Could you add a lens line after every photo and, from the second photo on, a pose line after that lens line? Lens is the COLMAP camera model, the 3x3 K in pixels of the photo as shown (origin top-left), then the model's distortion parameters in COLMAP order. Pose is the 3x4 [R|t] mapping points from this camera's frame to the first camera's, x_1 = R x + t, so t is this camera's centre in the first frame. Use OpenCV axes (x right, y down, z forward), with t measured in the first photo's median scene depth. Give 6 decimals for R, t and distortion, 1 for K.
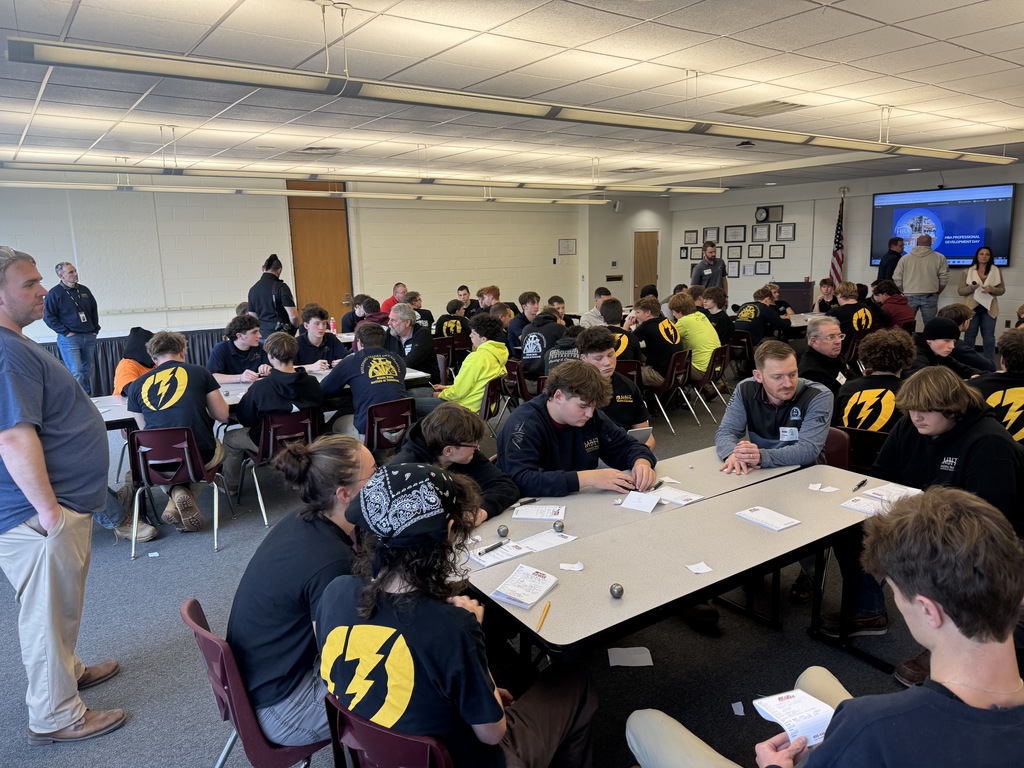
lens RADIAL K [[719.9, 0, 488.2], [0, 719.9, 395.3], [0, 0, 1]] dist [0.025300, -0.056103]
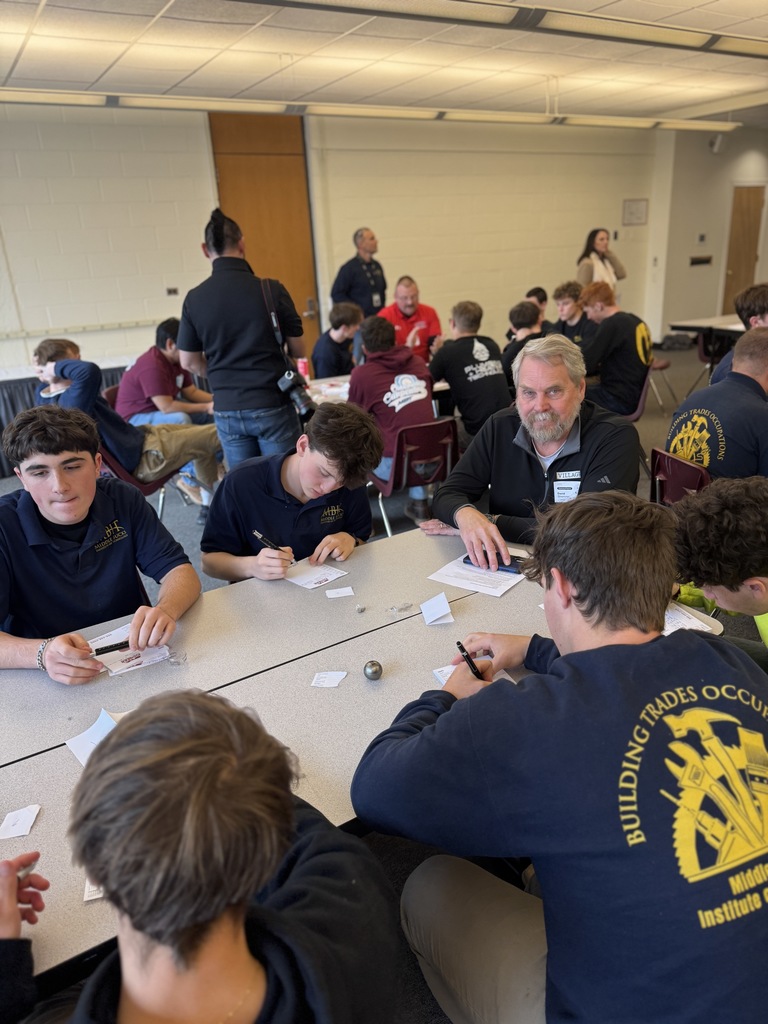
lens RADIAL K [[719.9, 0, 381.7], [0, 719.9, 520.9], [0, 0, 1]] dist [0.025300, -0.056103]
pose [[0.997852, -0.008068, -0.065013, -0.119906], [0.019100, 0.985102, 0.170908, -0.072990], [0.062666, -0.171783, 0.983140, 0.454166]]
